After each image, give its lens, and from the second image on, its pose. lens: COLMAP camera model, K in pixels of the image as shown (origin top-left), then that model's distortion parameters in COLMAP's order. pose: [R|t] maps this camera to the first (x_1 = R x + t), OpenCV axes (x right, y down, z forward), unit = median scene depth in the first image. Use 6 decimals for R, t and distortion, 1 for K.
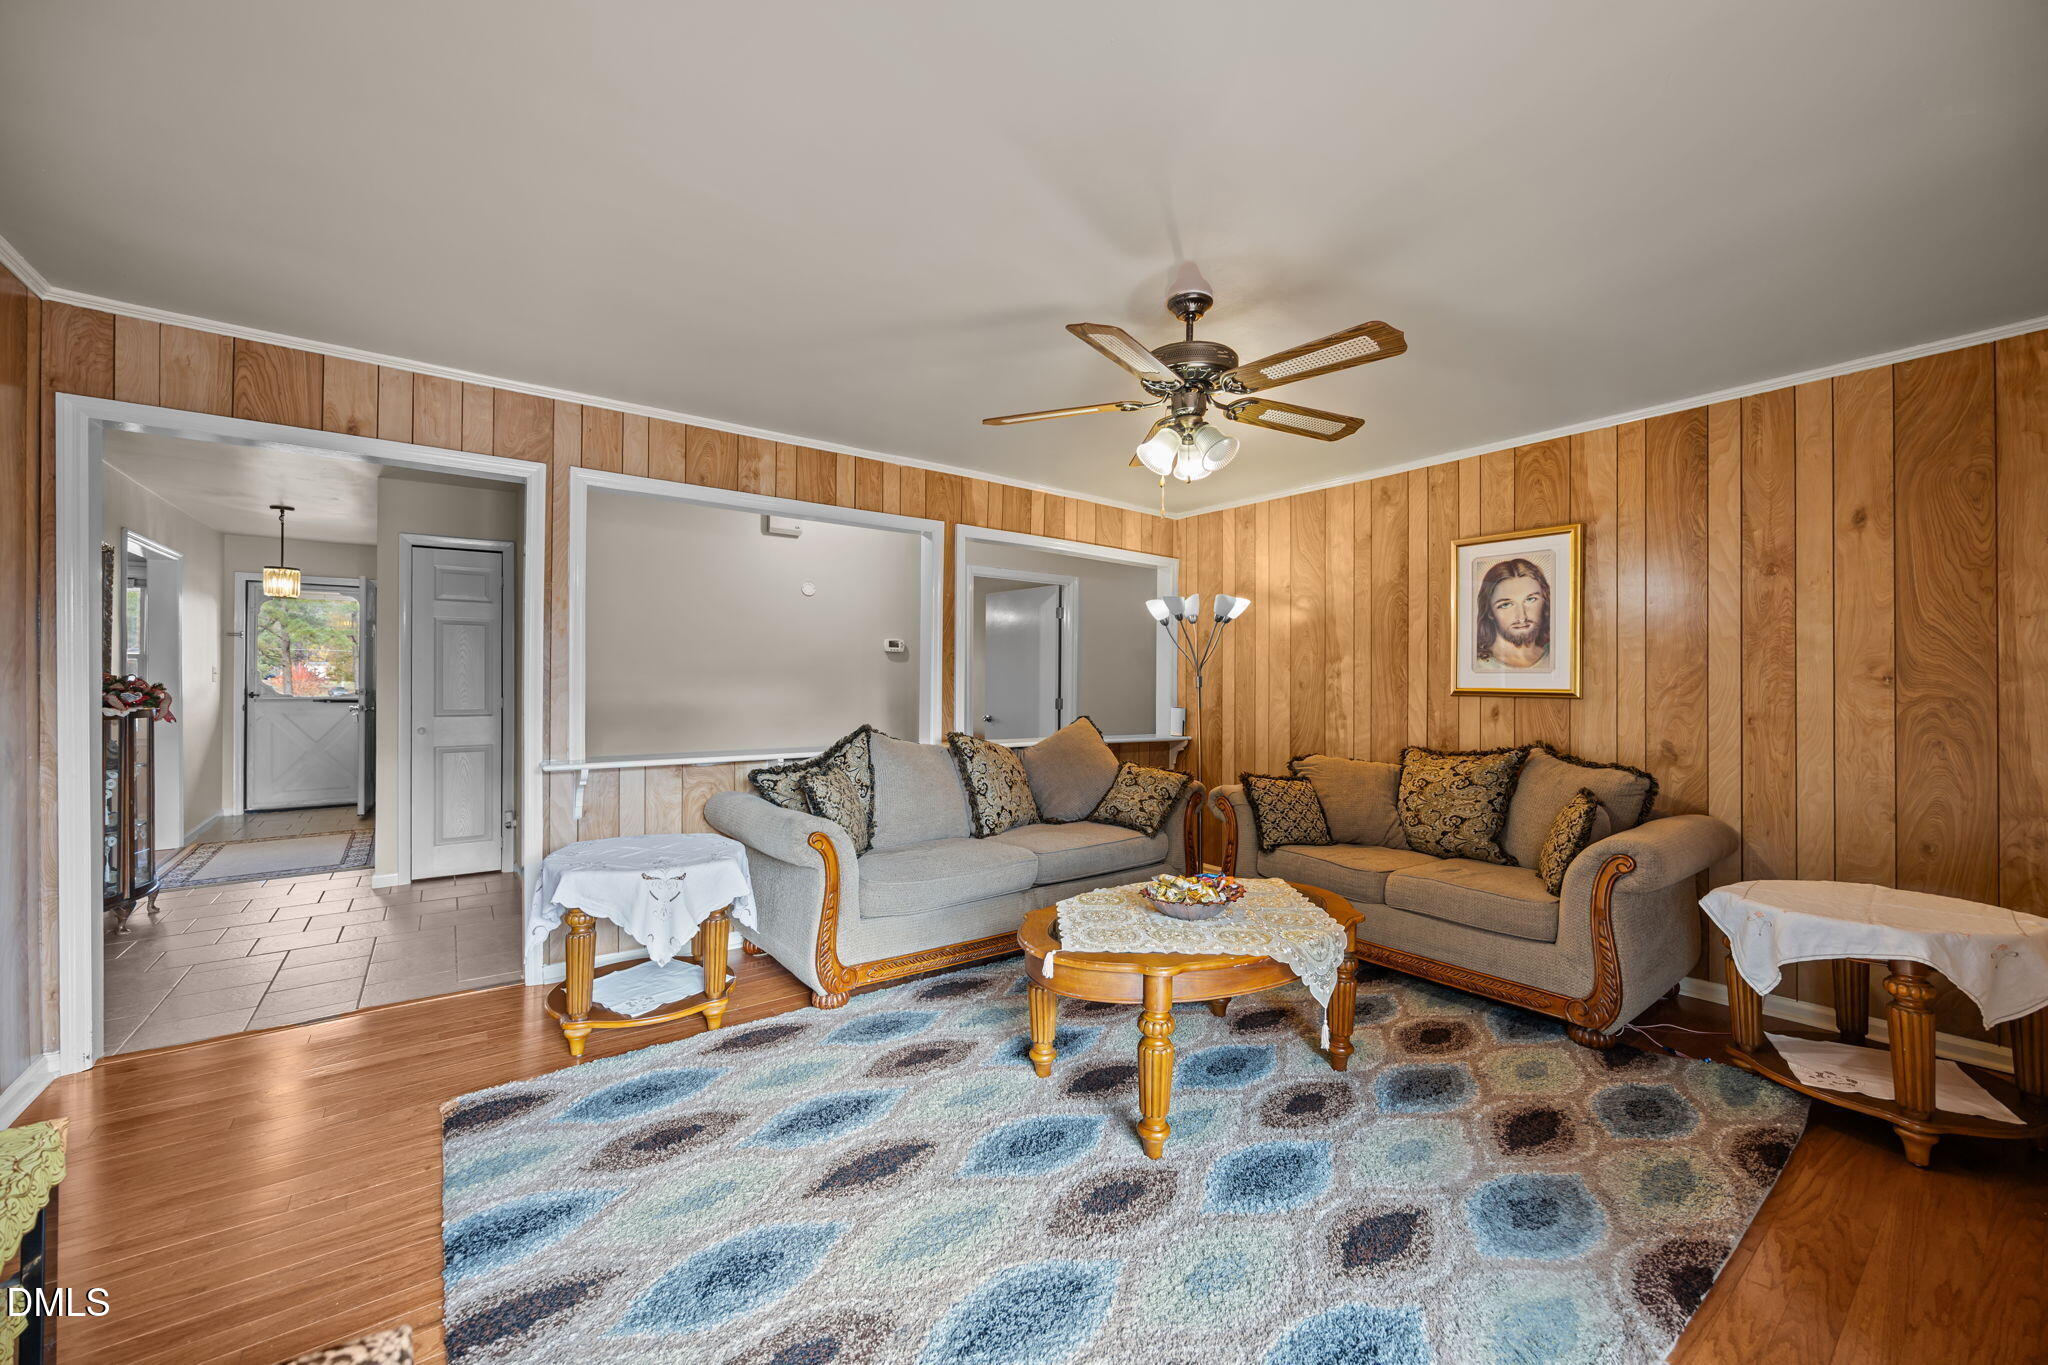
lens RADIAL K [[789.0, 0, 1024.7], [0, 789.0, 678.2], [0, 0, 1]] dist [-0.004625, 0.000652]
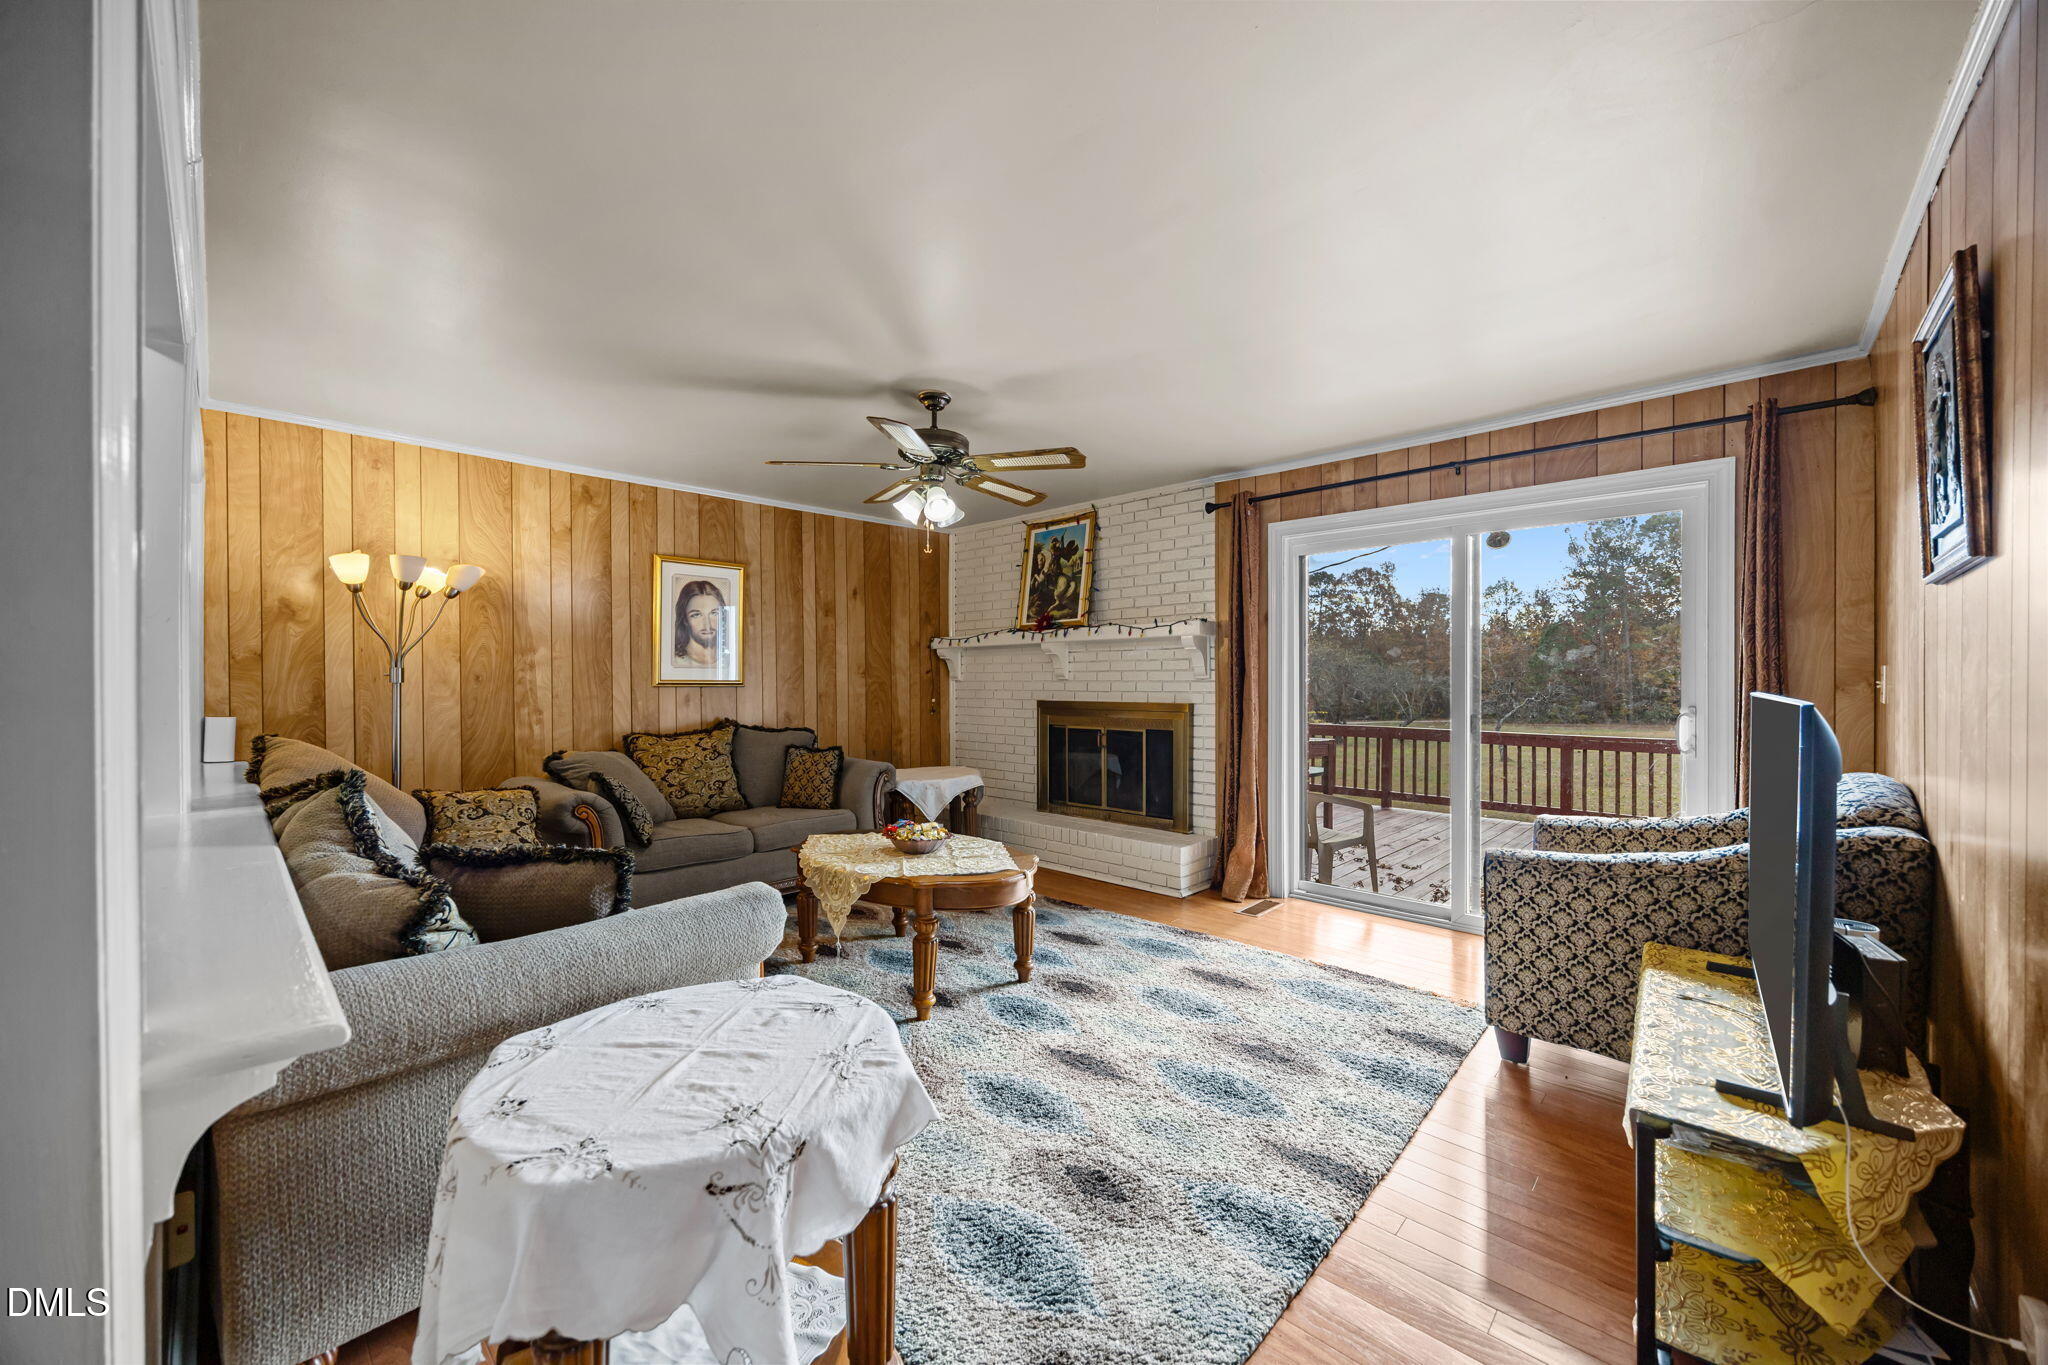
lens RADIAL K [[789.0, 0, 1014.4], [0, 789.0, 688.2], [0, 0, 1]] dist [-0.004625, 0.000652]
pose [[-0.163081, -0.013346, 0.986522, -0.738422], [-0.001951, 0.999911, 0.013205, 0.008114], [-0.986611, 0.000229, -0.163092, 0.696633]]
